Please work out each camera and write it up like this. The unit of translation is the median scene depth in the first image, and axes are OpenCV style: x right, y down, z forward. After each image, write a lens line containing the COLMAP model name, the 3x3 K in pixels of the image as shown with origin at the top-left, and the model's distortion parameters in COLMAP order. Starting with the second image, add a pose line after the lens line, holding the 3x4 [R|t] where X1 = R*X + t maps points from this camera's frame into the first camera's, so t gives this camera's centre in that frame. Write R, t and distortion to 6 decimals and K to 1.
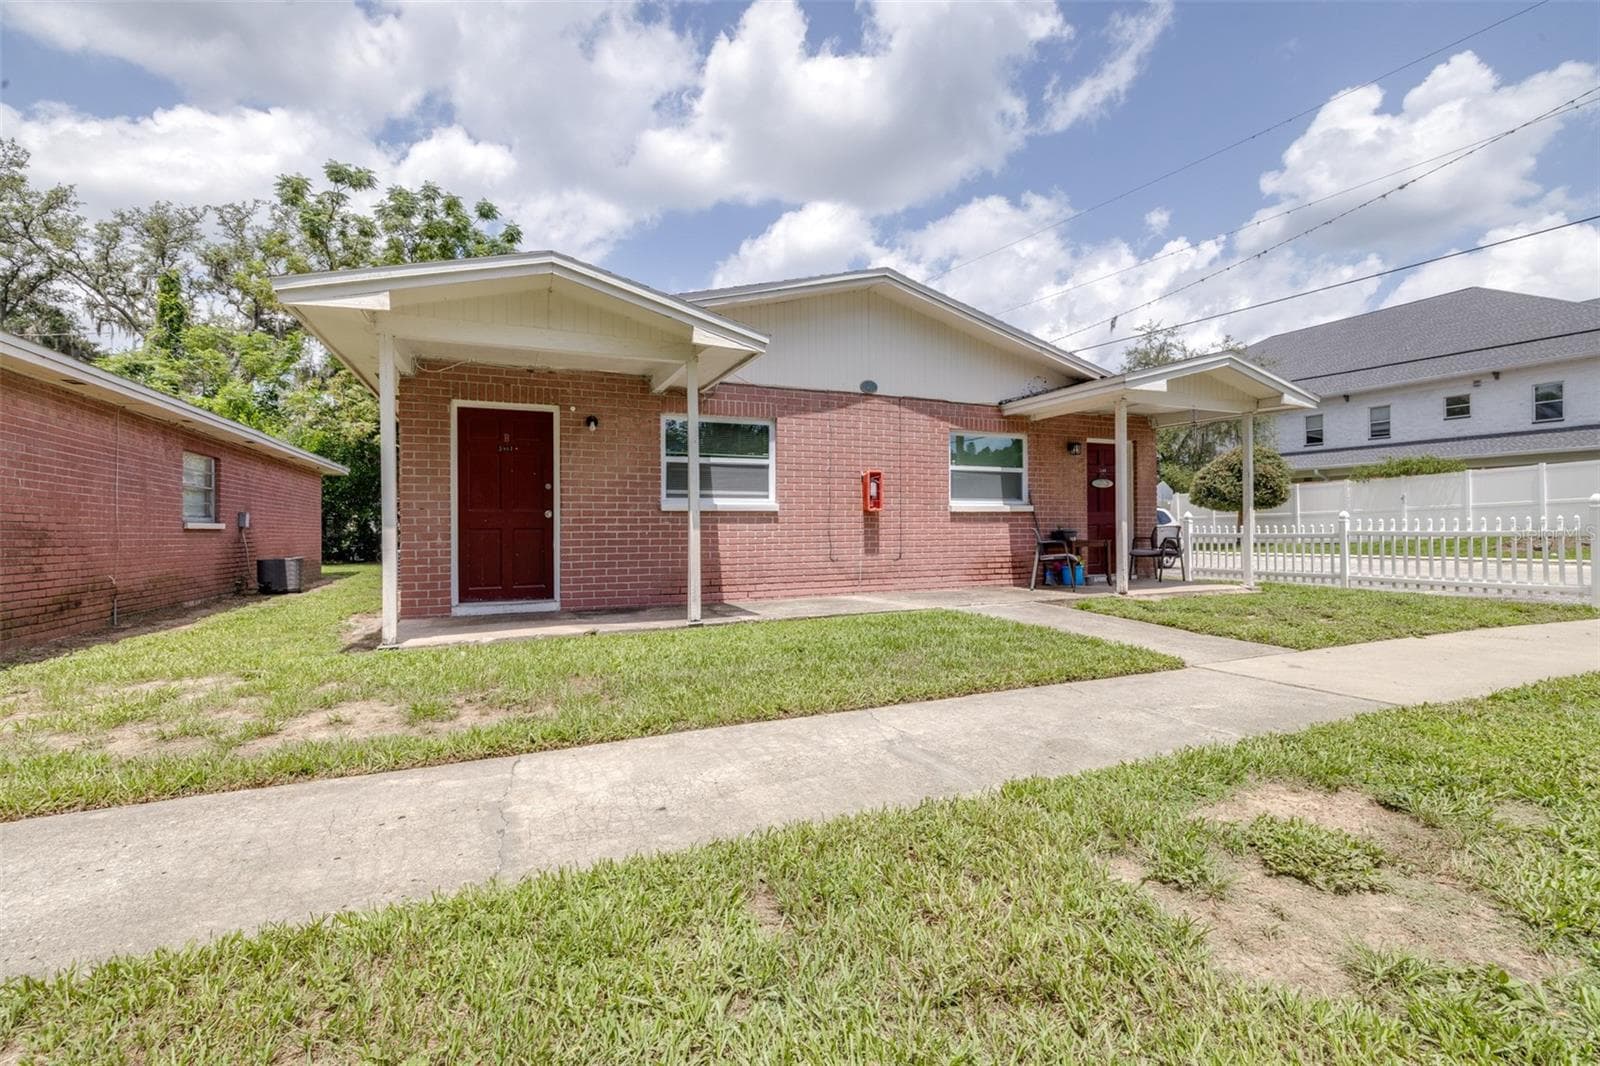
lens RADIAL K [[705.2, 0, 810.1], [0, 705.2, 528.1], [0, 0, 1]] dist [-0.002339, -0.000879]
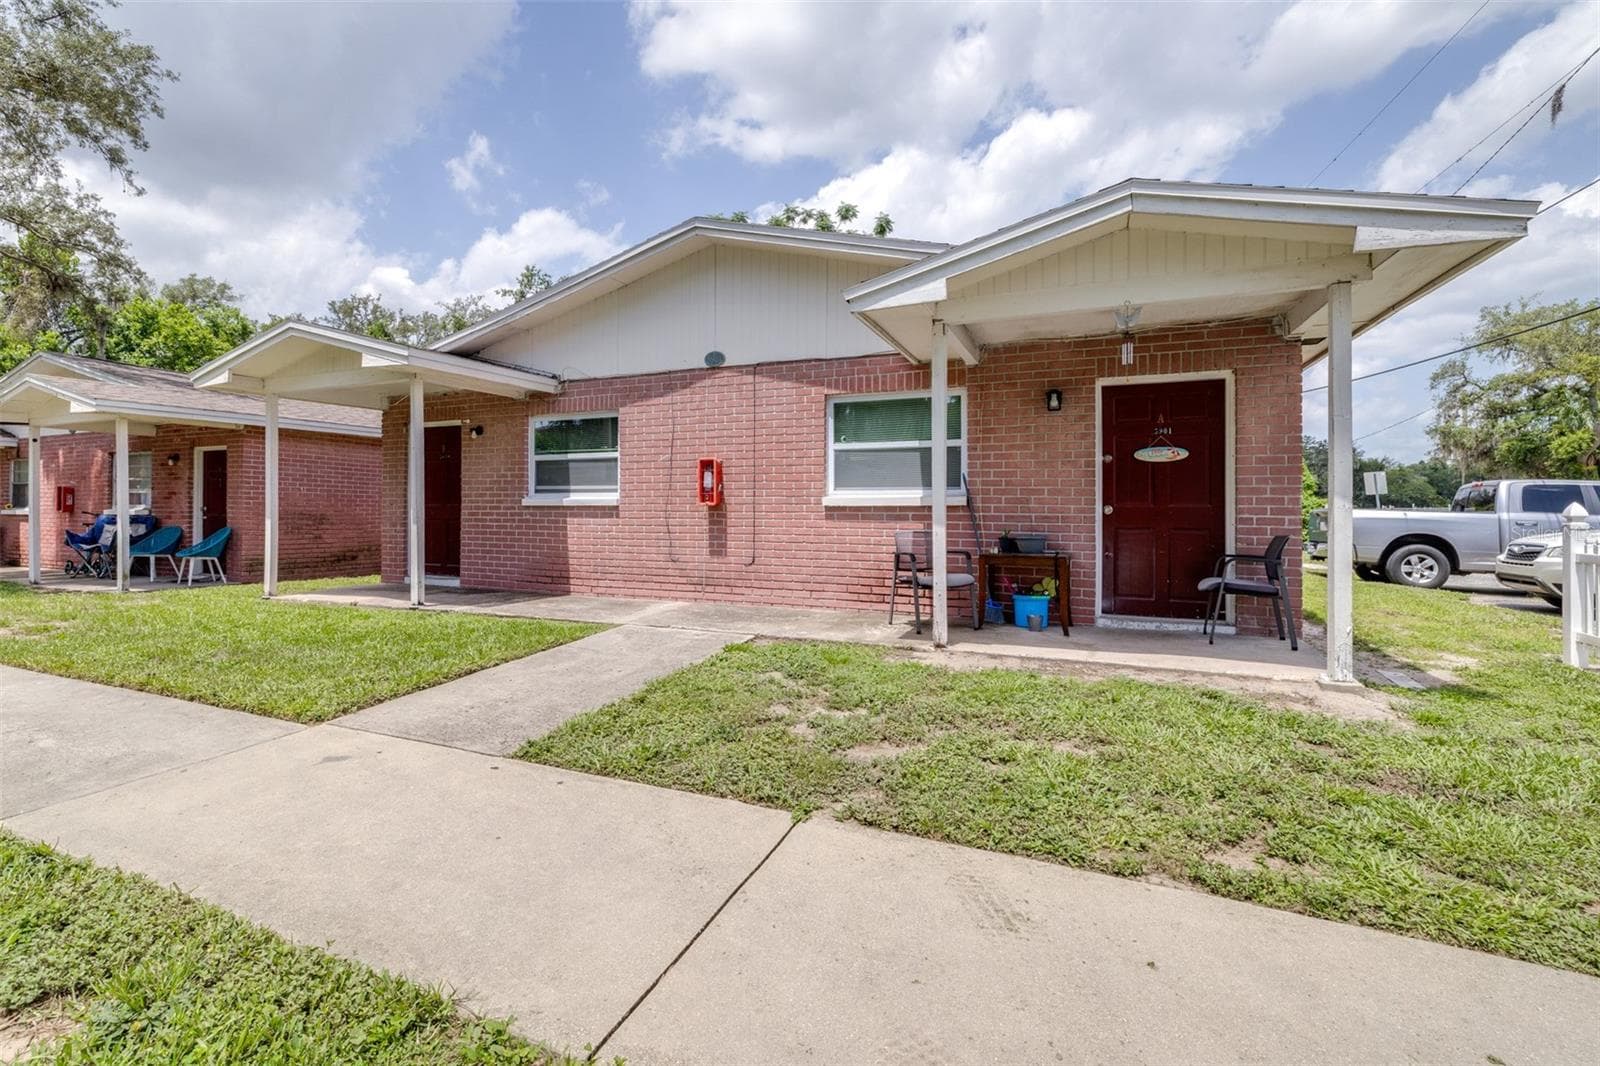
lens RADIAL K [[729.9, 0, 766.4], [0, 729.9, 503.2], [0, 0, 1]] dist [-0.009278, 0.001260]
pose [[0.661765, 0.006517, -0.749683, 0.794838], [-0.005188, 0.999978, 0.004114, -0.030941], [0.749693, 0.001167, 0.661784, 0.472604]]
